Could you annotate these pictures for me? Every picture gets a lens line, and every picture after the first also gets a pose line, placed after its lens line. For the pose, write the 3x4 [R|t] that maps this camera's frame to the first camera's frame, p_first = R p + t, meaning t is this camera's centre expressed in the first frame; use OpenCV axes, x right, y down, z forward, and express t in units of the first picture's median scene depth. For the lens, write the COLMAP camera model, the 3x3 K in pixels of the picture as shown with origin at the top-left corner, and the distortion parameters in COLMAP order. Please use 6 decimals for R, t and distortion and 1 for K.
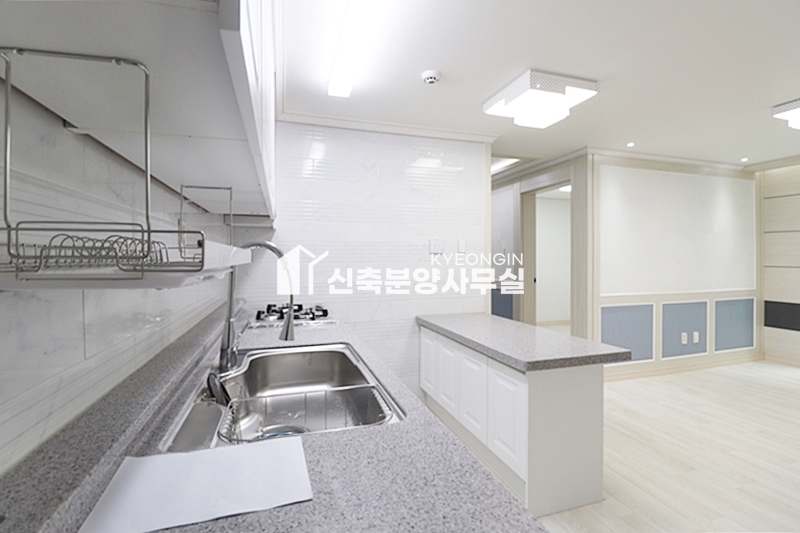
lens RADIAL K [[368.4, 0, 389.7], [0, 368.4, 261.4], [0, 0, 1]] dist [-0.010275, -0.008917]
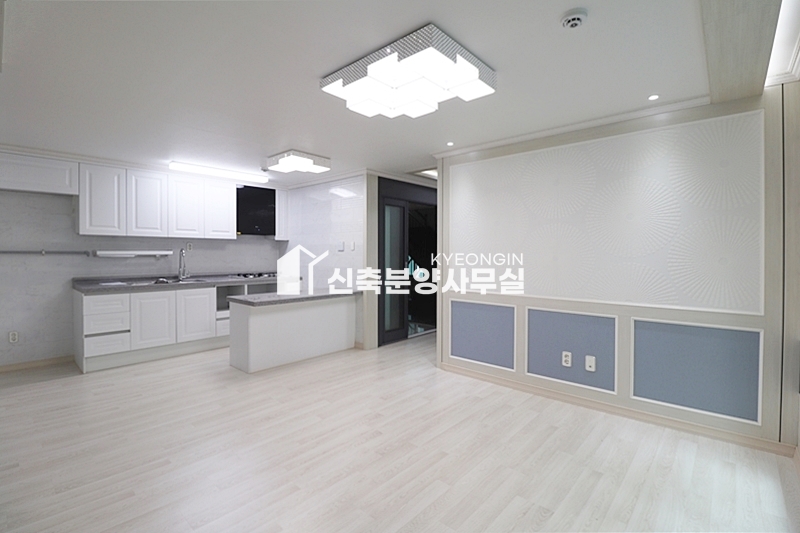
lens RADIAL K [[368.4, 0, 401.9], [0, 368.4, 260.0], [0, 0, 1]] dist [-0.010275, -0.008917]
pose [[0.529403, 0.019546, -0.848145, 1.587277], [-0.009722, 0.999809, 0.016974, -0.010182], [0.848315, -0.000740, 0.529492, 0.364285]]
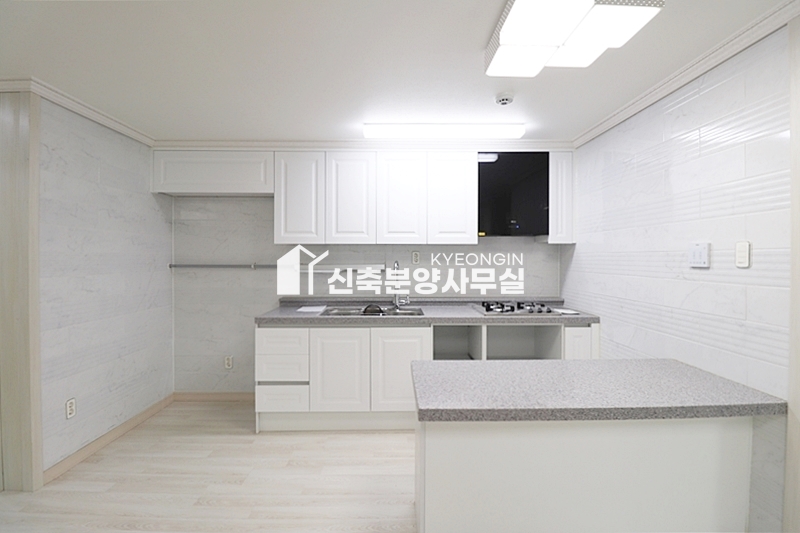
lens RADIAL K [[368.4, 0, 402.4], [0, 368.4, 260.2], [0, 0, 1]] dist [-0.010275, -0.008917]
pose [[-0.267154, 0.011068, -0.963590, 0.806602], [-0.005971, 0.999896, 0.013140, -0.037140], [0.963635, 0.009264, -0.267060, 0.672443]]
